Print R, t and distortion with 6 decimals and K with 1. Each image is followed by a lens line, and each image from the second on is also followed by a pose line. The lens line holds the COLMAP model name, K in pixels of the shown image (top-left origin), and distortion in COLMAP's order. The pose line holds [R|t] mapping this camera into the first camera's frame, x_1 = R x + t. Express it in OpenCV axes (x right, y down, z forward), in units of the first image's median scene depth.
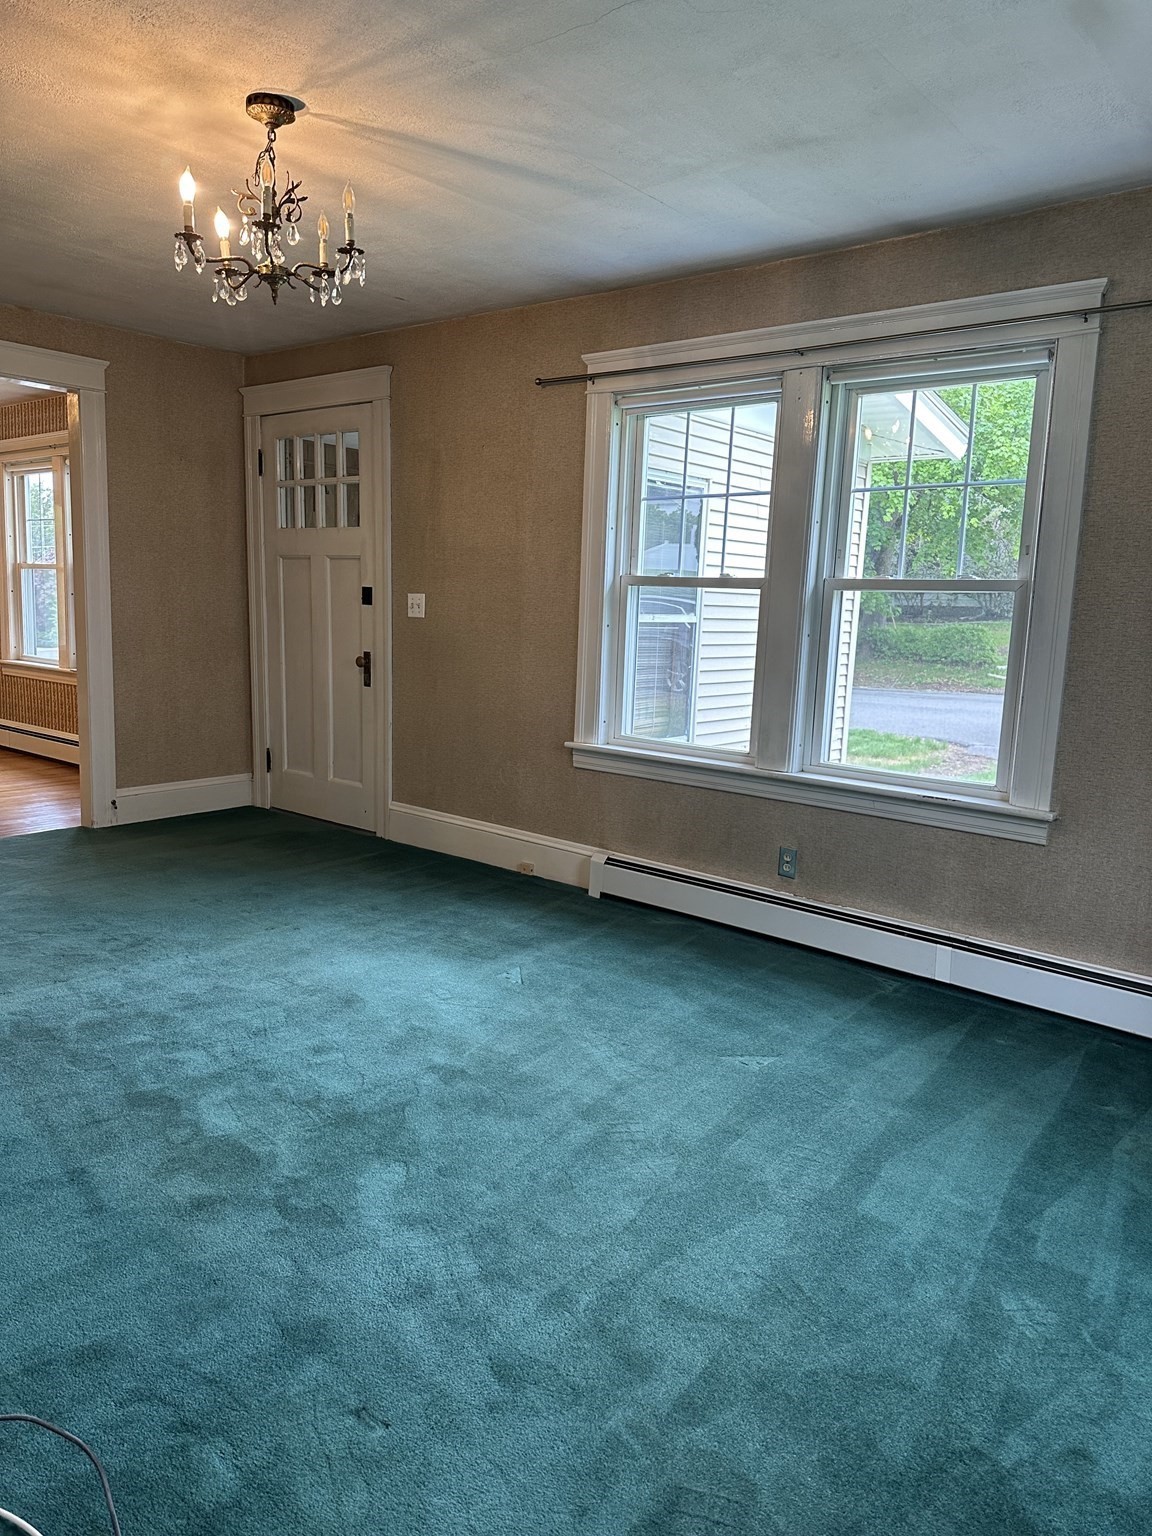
lens RADIAL K [[1089.4, 0, 576.0], [0, 1089.4, 768.0], [0, 0, 1]] dist [0.090860, -0.097807]
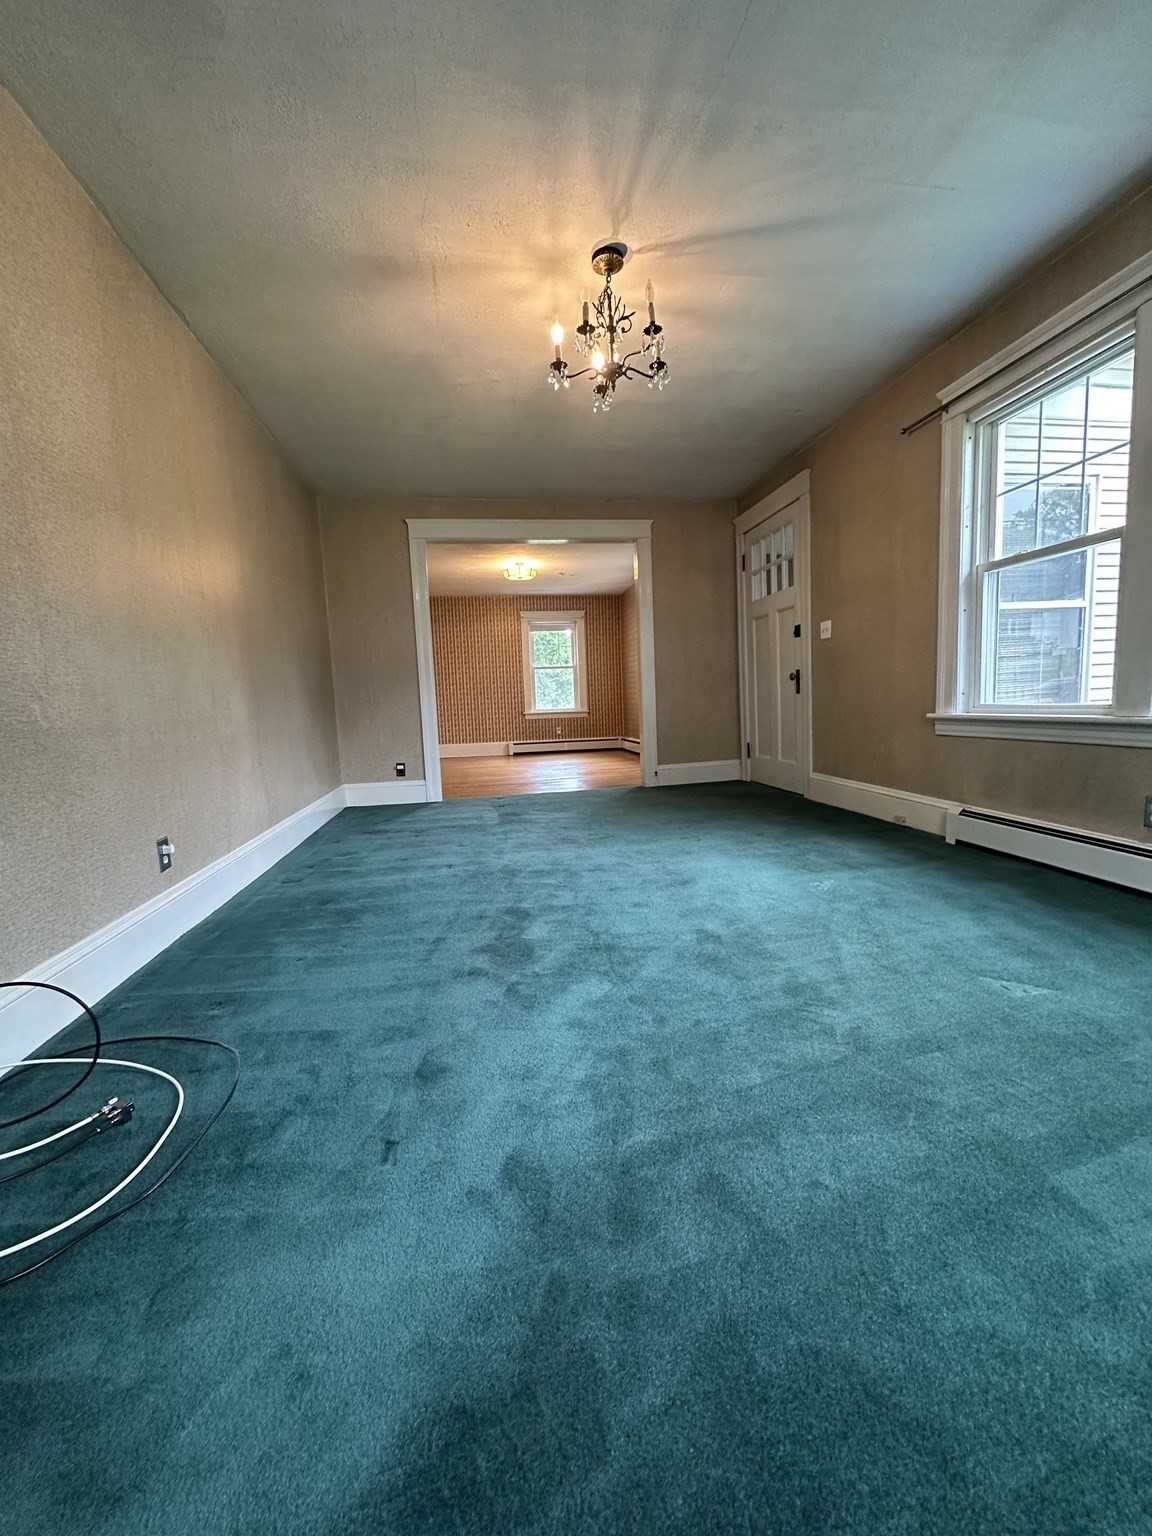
lens RADIAL K [[611.4, 0, 576.0], [0, 611.4, 768.0], [0, 0, 1]] dist [0.000982, 0.000108]
pose [[0.751013, 0.003424, -0.660279, 0.170545], [-0.034703, 0.998809, -0.034293, 0.085479], [0.659375, 0.048668, 0.750237, 0.273375]]
